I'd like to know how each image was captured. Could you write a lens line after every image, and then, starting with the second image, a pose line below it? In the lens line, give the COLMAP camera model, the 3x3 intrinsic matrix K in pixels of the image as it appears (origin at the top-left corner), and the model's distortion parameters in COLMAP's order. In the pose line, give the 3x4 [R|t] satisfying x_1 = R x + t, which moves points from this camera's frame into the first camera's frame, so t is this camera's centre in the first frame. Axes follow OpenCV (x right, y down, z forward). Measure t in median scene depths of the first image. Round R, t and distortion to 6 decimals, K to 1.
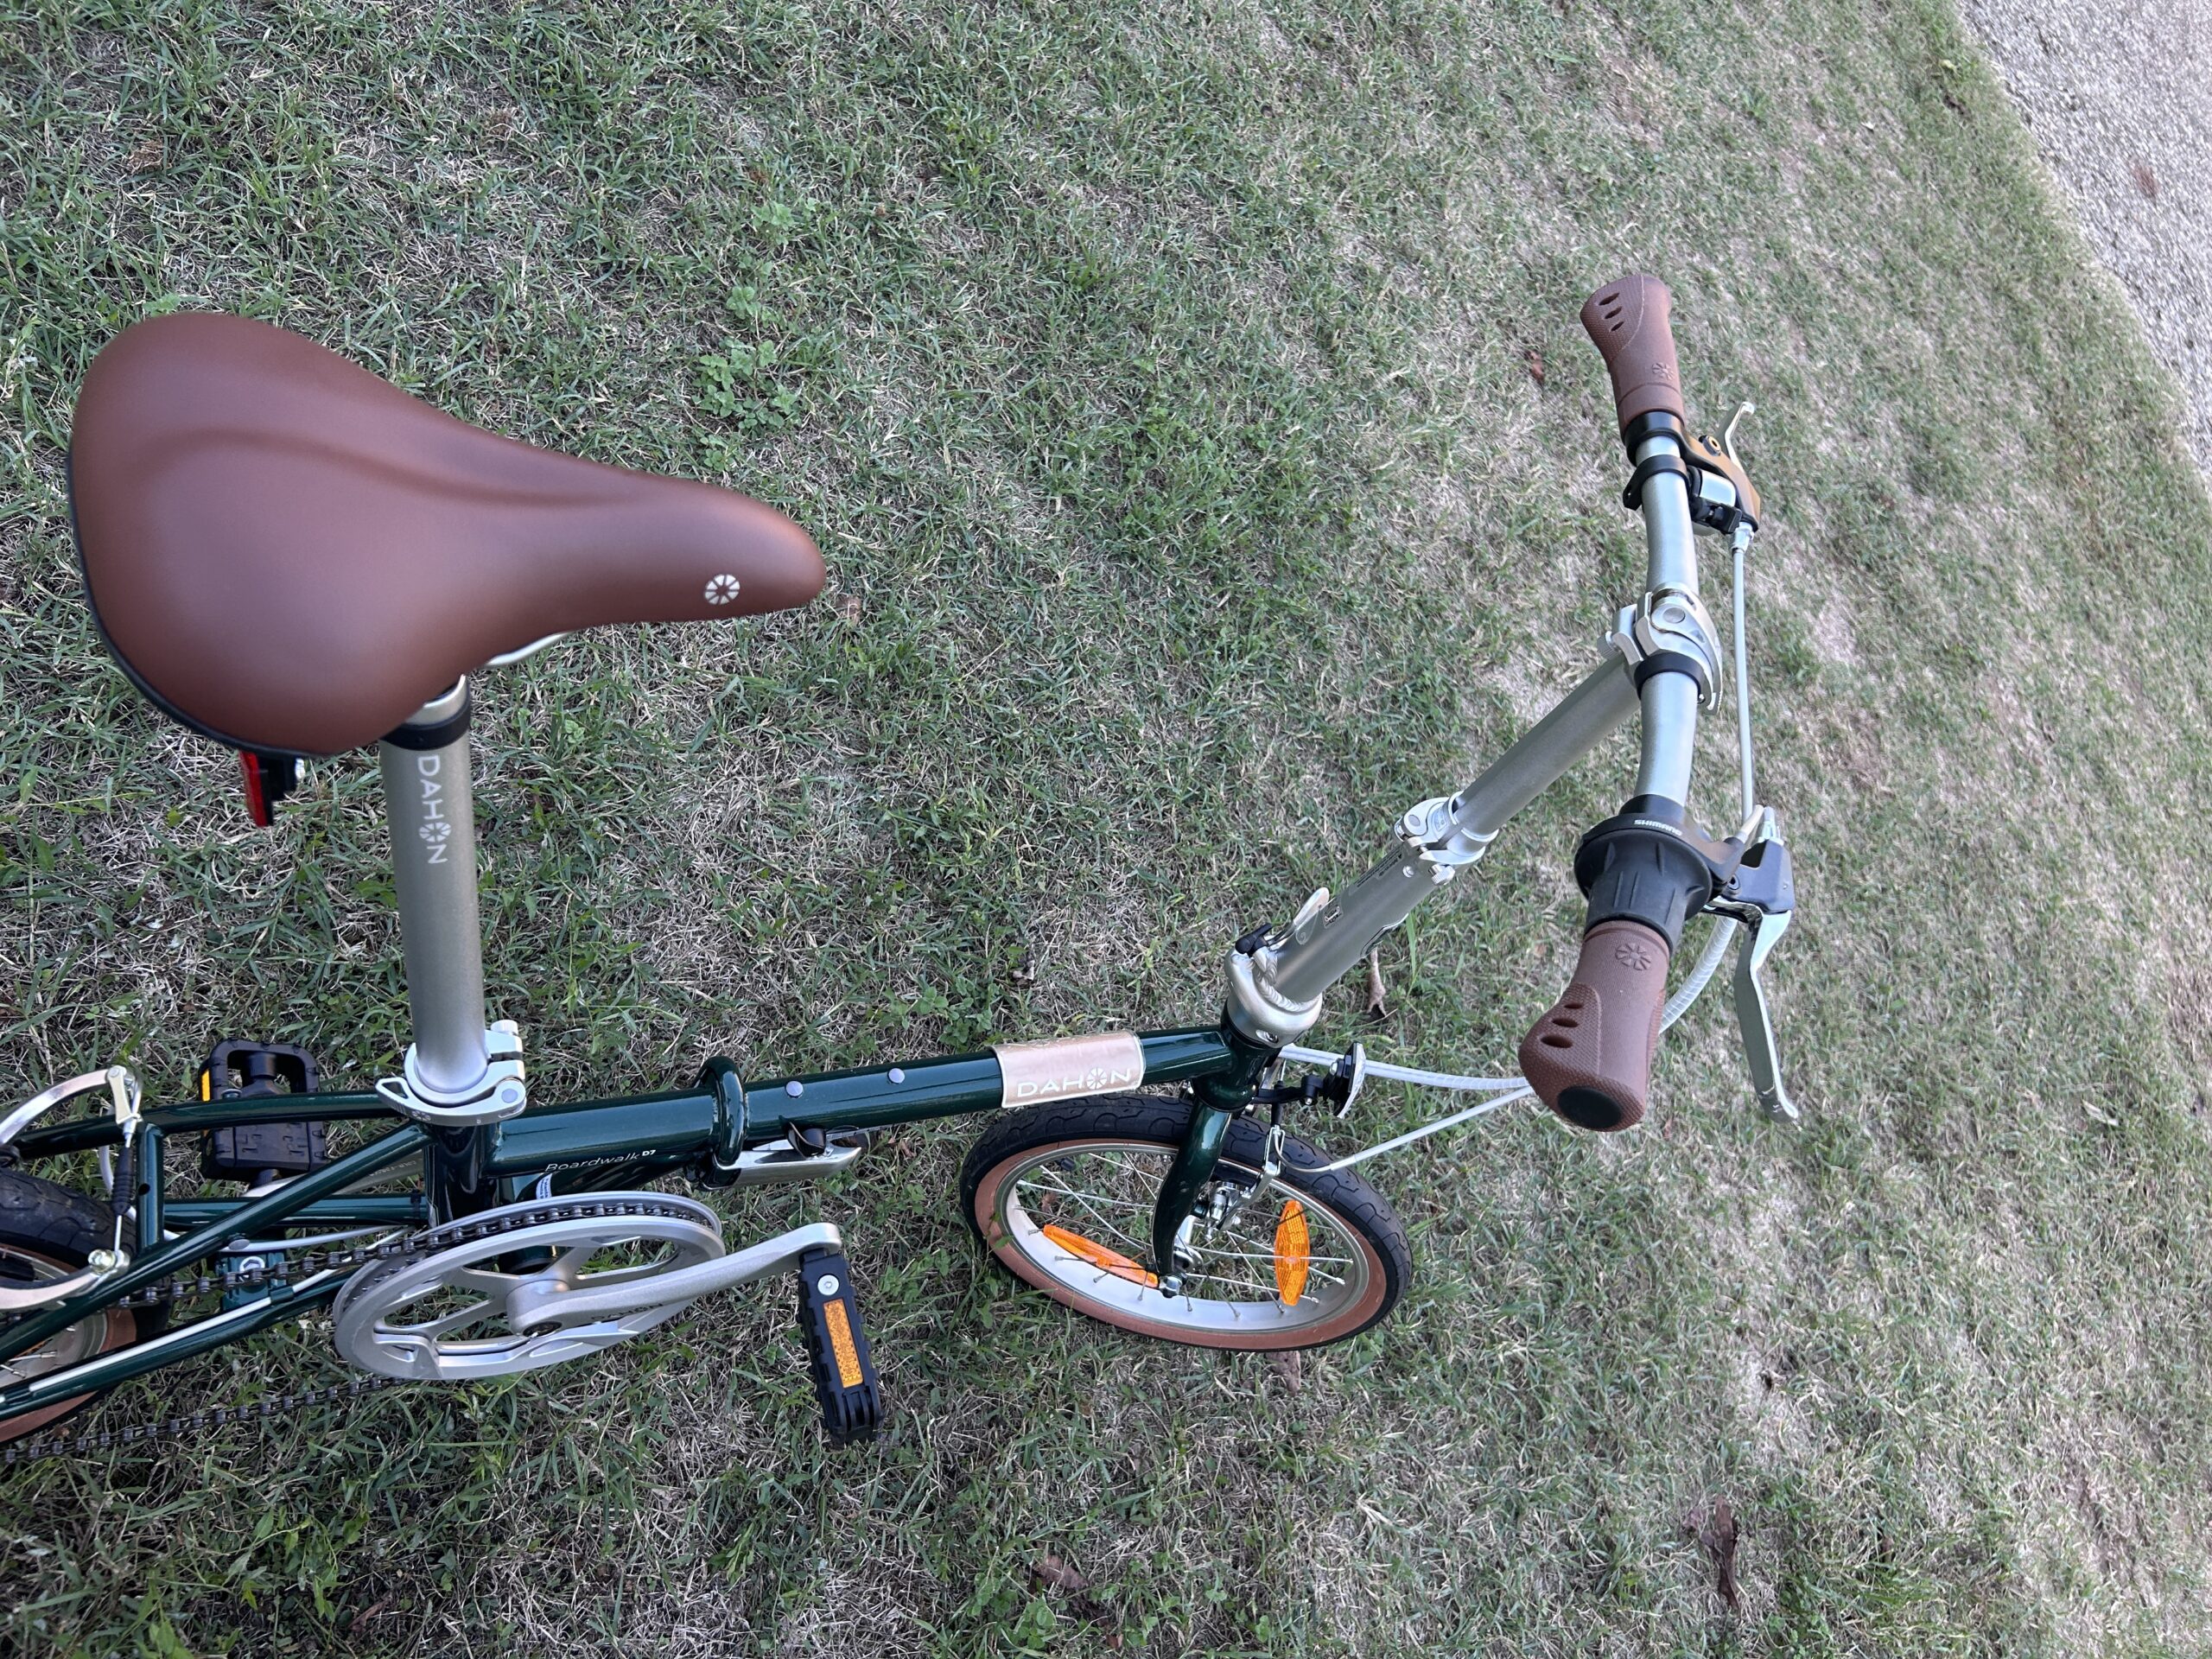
lens RADIAL K [[1693.9, 0, 1098.0], [0, 1693.9, 837.2], [0, 0, 1]] dist [0.042489, -0.058535]
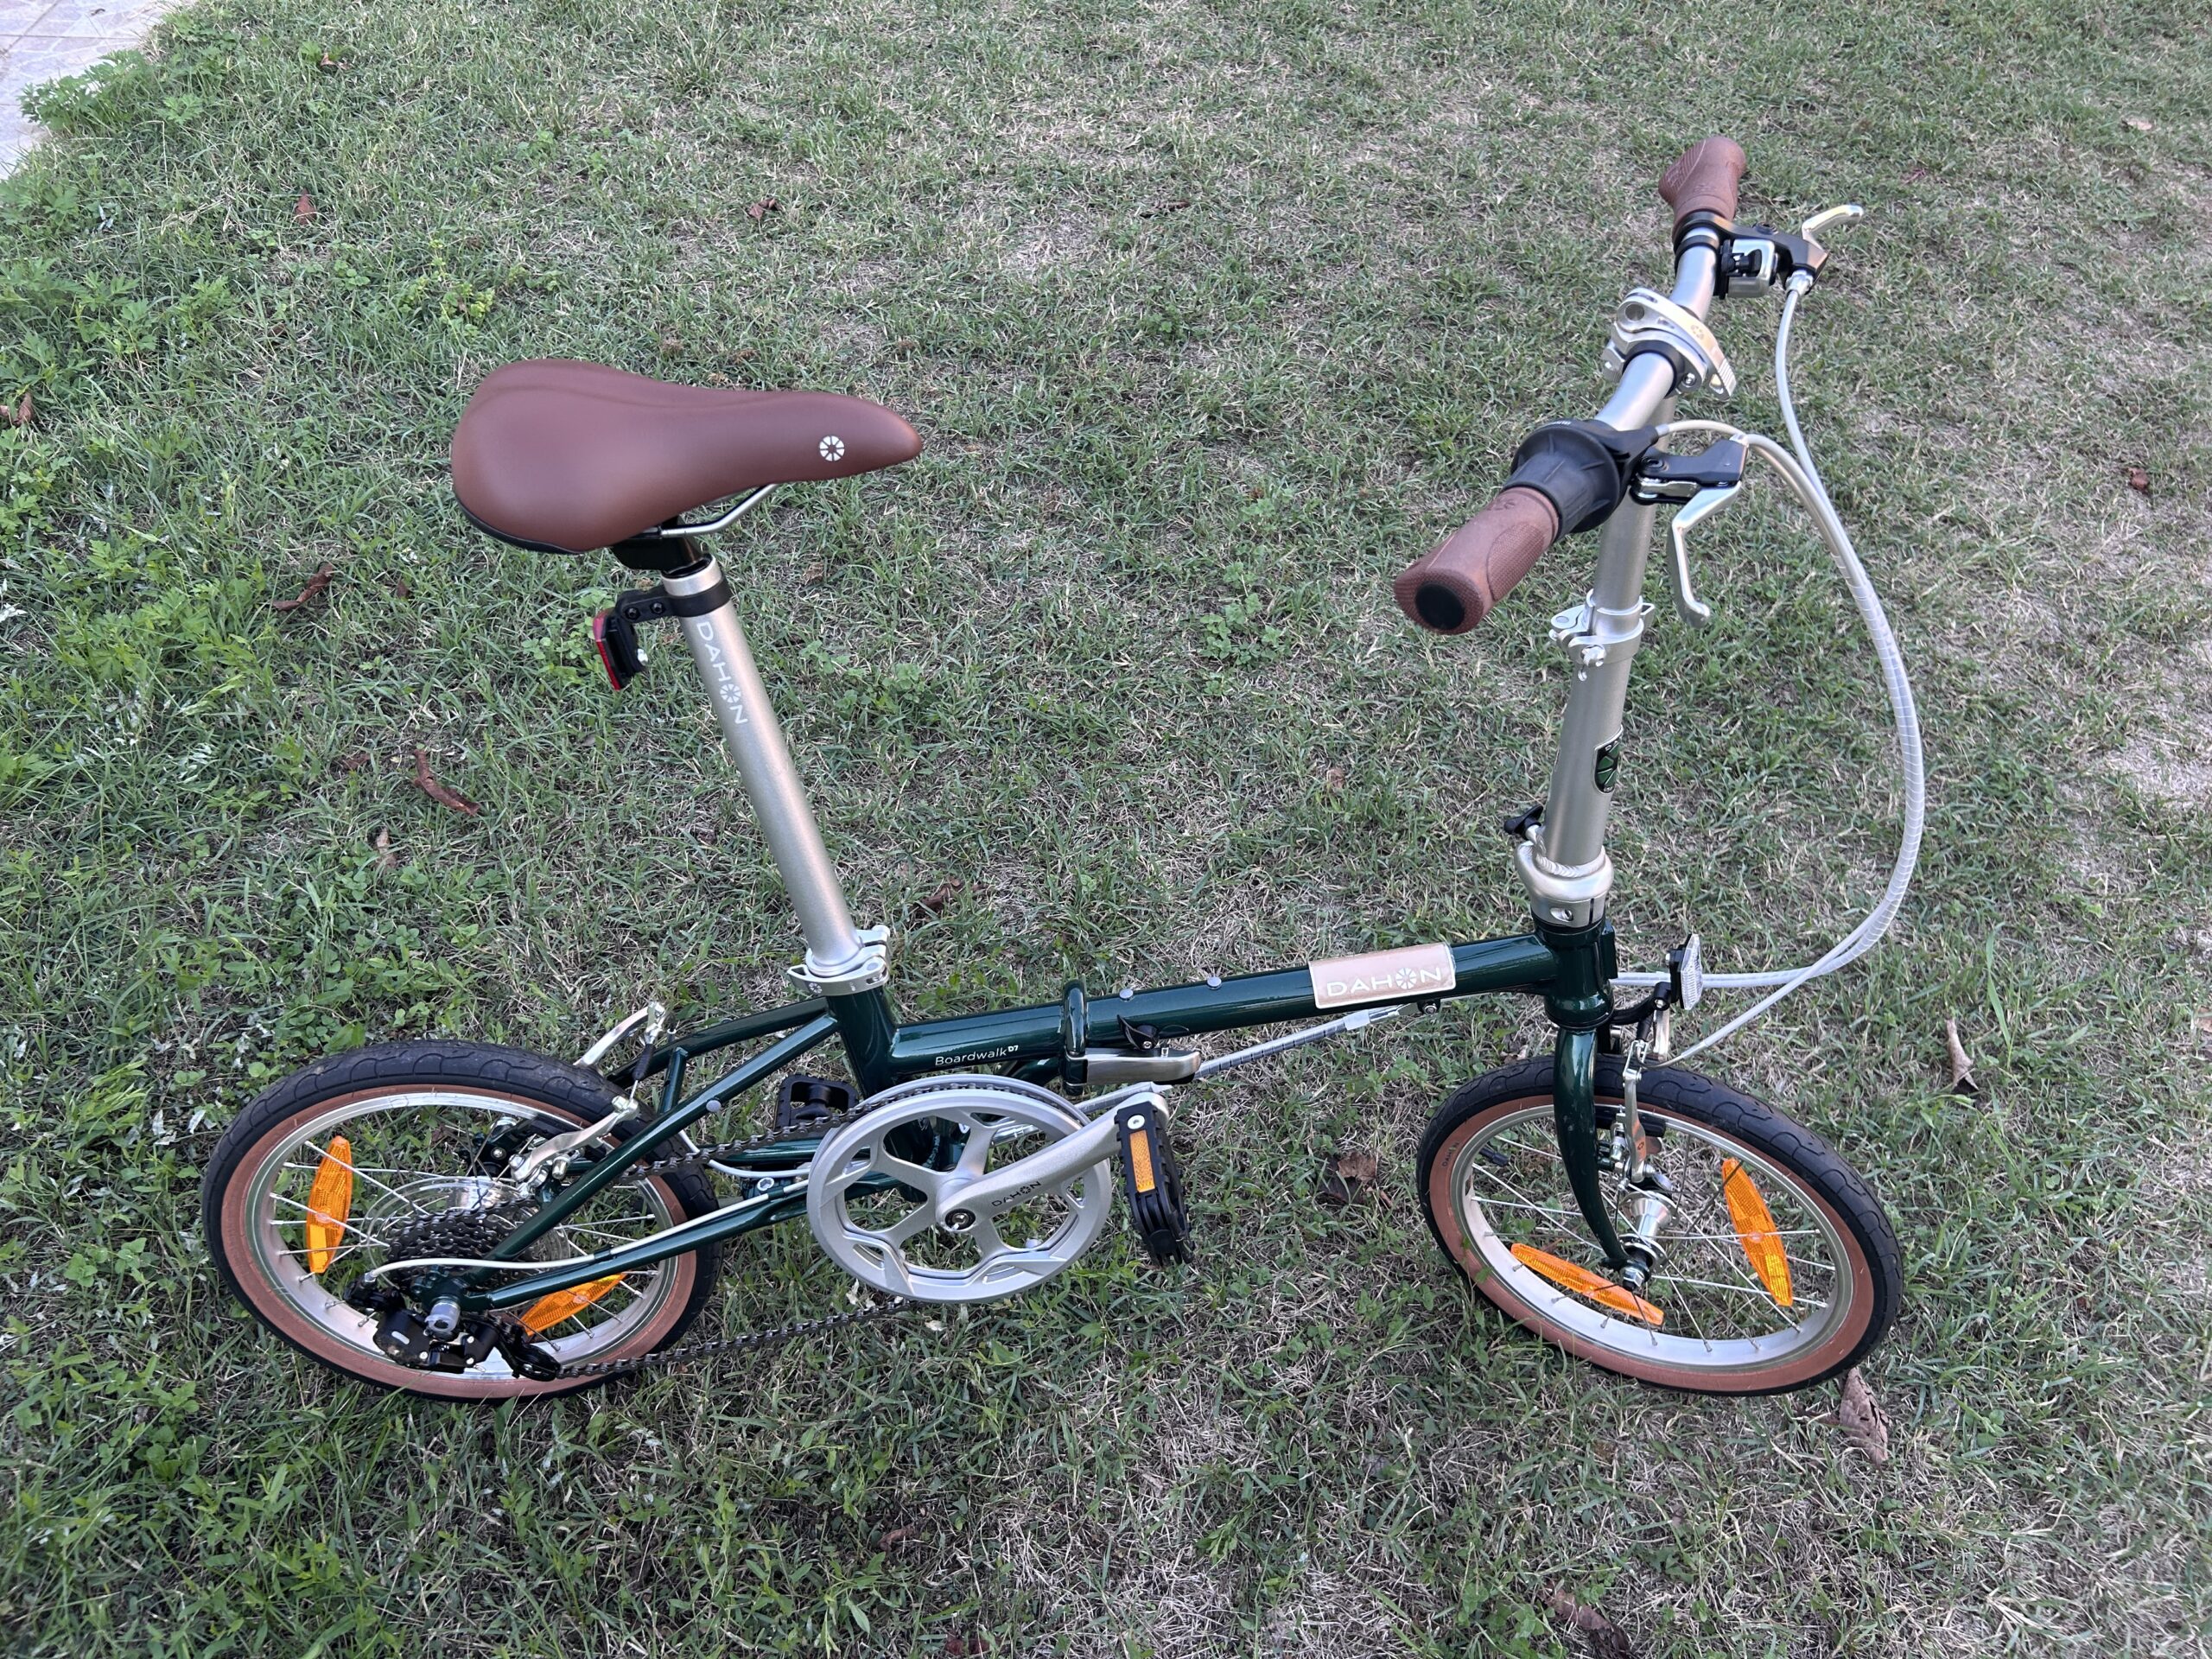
lens RADIAL K [[1662.0, 0, 1083.9], [0, 1662.0, 831.8], [0, 0, 1]] dist [0.058585, -0.064862]
pose [[0.865037, -0.216229, -0.452722, 0.211974], [0.071520, 0.946290, -0.315310, 0.245807], [0.496585, 0.240376, 0.834040, -0.013440]]
